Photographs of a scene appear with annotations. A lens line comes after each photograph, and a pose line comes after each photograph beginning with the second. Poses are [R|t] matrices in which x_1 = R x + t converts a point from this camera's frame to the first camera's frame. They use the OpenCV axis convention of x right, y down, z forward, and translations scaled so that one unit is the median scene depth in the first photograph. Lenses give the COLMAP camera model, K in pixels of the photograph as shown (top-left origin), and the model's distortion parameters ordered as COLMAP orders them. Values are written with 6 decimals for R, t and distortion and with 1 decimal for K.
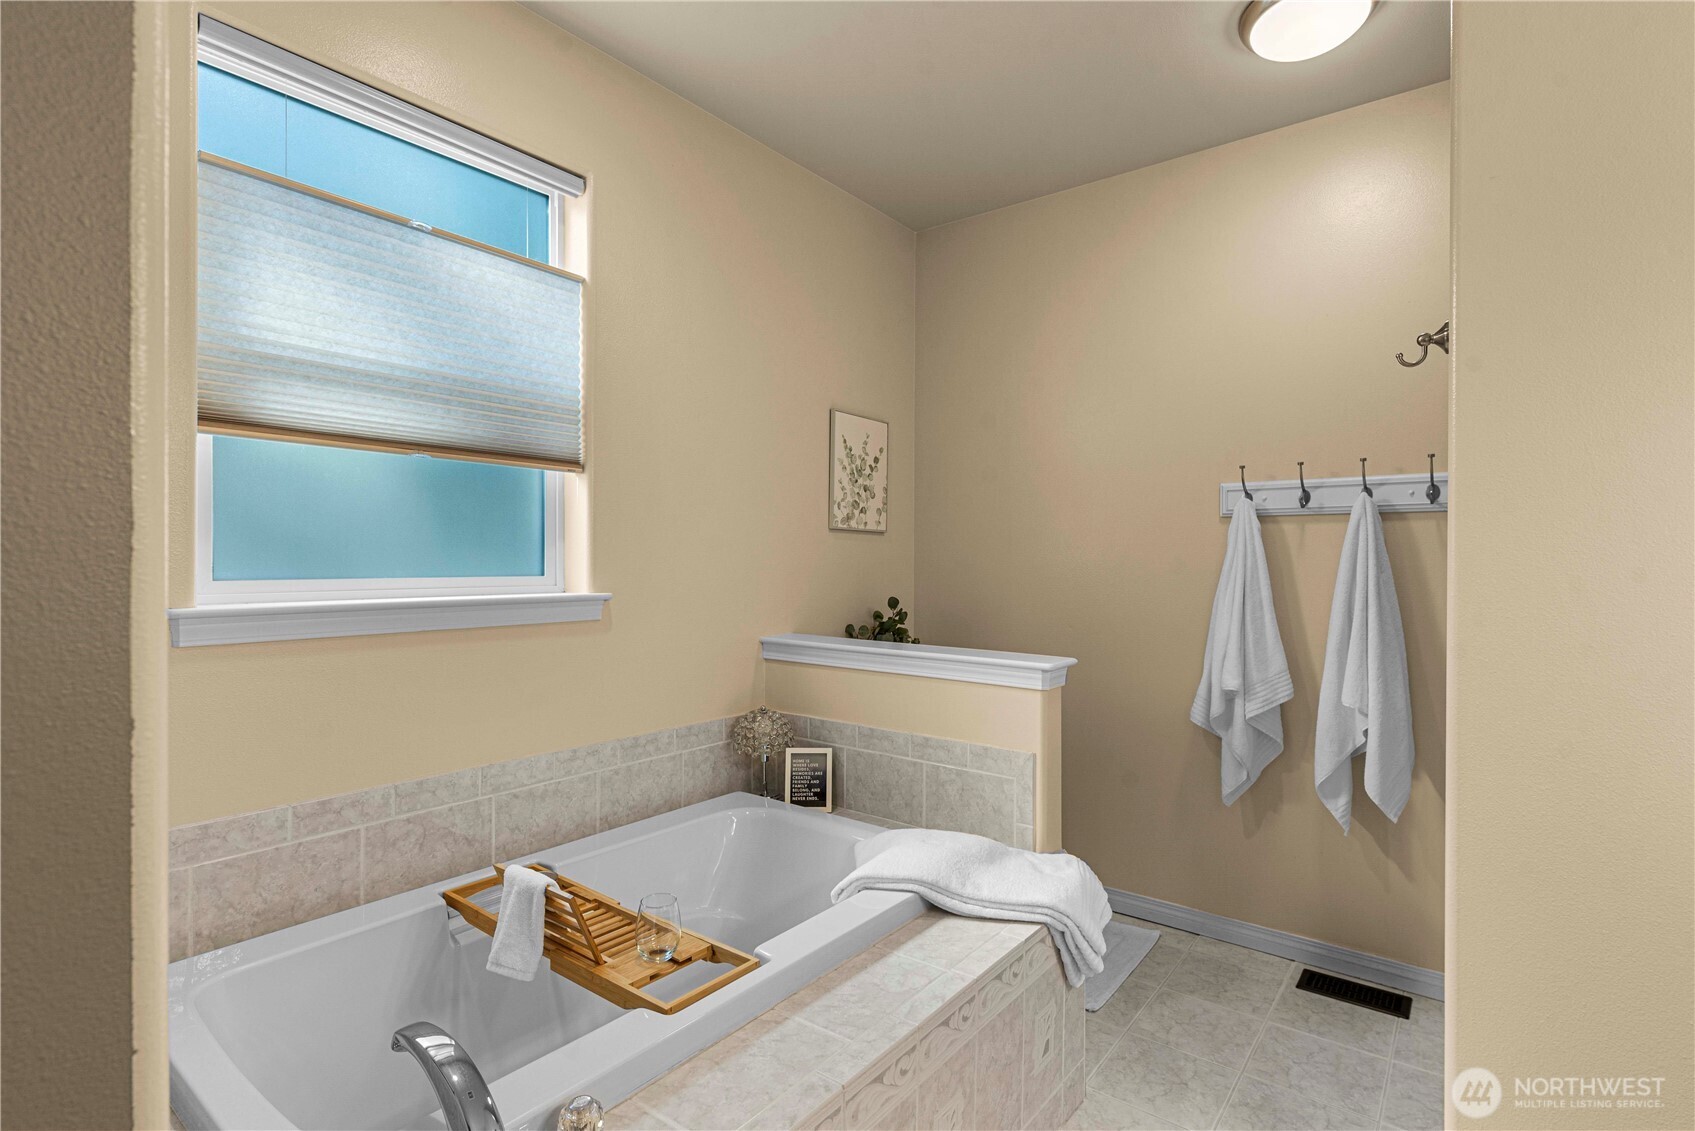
lens RADIAL K [[816.3, 0, 848.9], [0, 816.3, 562.9], [0, 0, 1]] dist [0.000779, 0.000014]
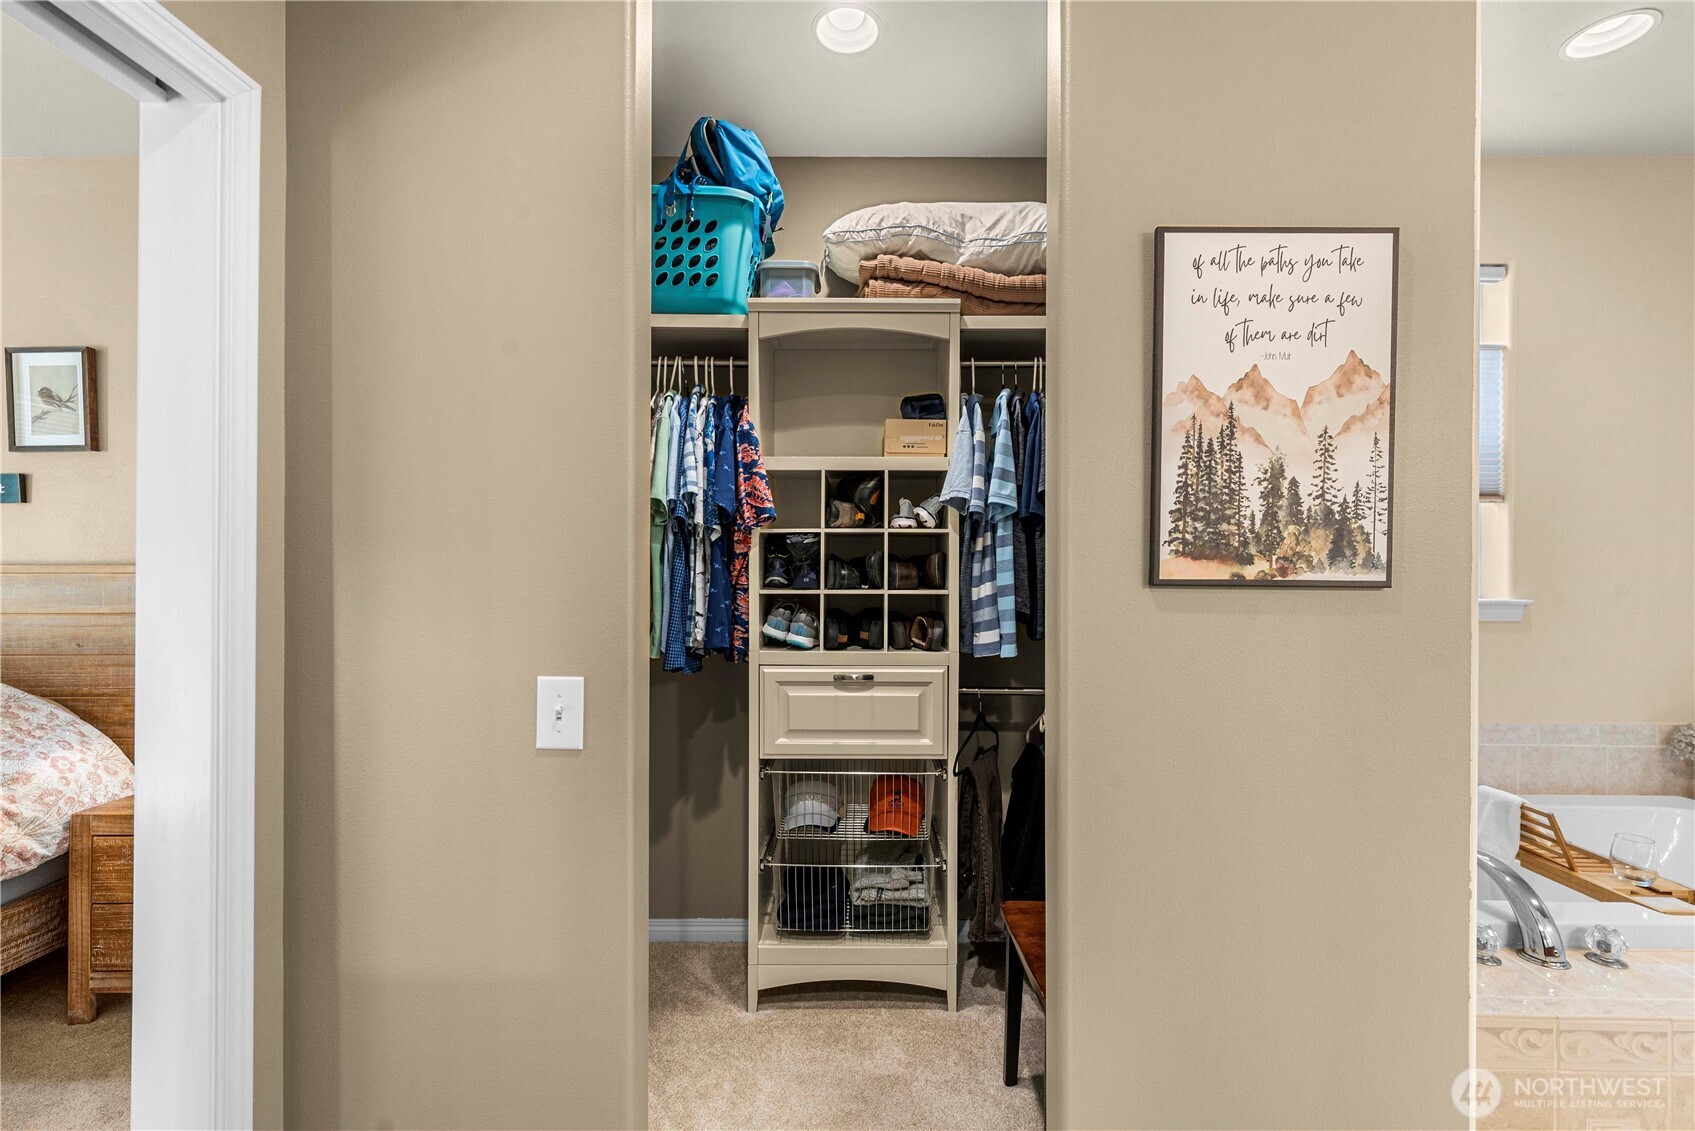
lens RADIAL K [[737.4, 0, 851.4], [0, 737.4, 574.6], [0, 0, 1]] dist [0.005082, 0.000511]
pose [[0.621508, 0.001764, -0.783406, -0.057674], [-0.003544, 0.999994, -0.000560, 0.003711], [0.783400, 0.003125, 0.621511, -0.464330]]
